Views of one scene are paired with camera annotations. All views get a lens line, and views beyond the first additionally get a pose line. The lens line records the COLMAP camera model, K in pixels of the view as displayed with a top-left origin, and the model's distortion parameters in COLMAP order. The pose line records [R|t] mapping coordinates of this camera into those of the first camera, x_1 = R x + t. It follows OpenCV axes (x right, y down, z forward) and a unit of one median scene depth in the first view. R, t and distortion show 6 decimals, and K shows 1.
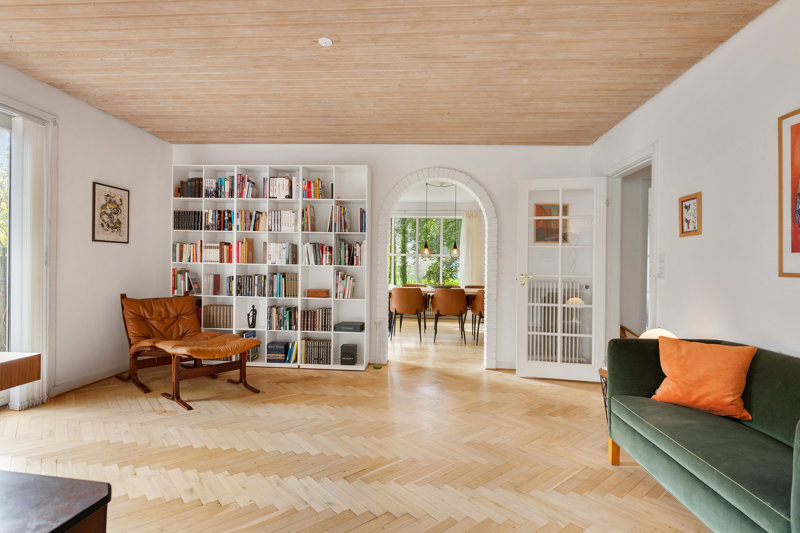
lens RADIAL K [[397.7, 0, 400.0], [0, 397.7, 266.5], [0, 0, 1]] dist [0.001027, 0.000072]
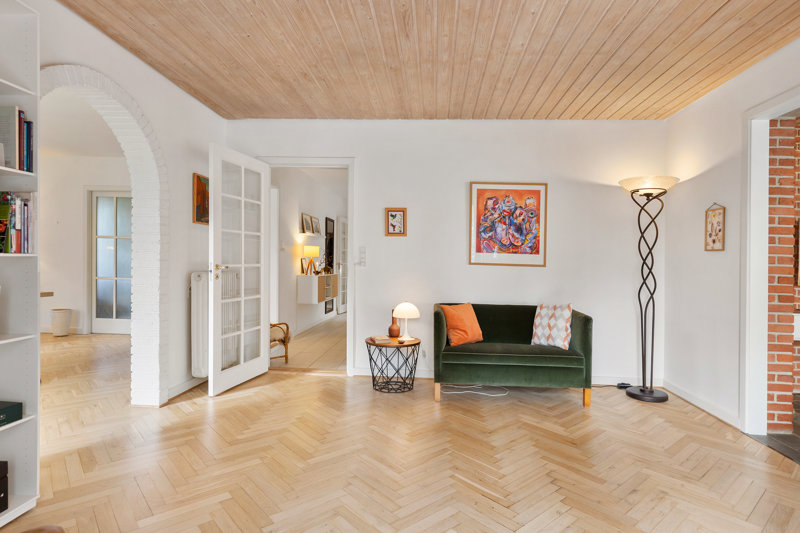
lens RADIAL K [[448.3, 0, 400.6], [0, 448.3, 253.0], [0, 0, 1]] dist [0.001309, 0.000441]
pose [[-0.003297, -0.004041, 0.999986, -0.901400], [-0.023229, 0.999722, 0.003963, -0.023851], [-0.999725, -0.023216, -0.003389, 0.997999]]
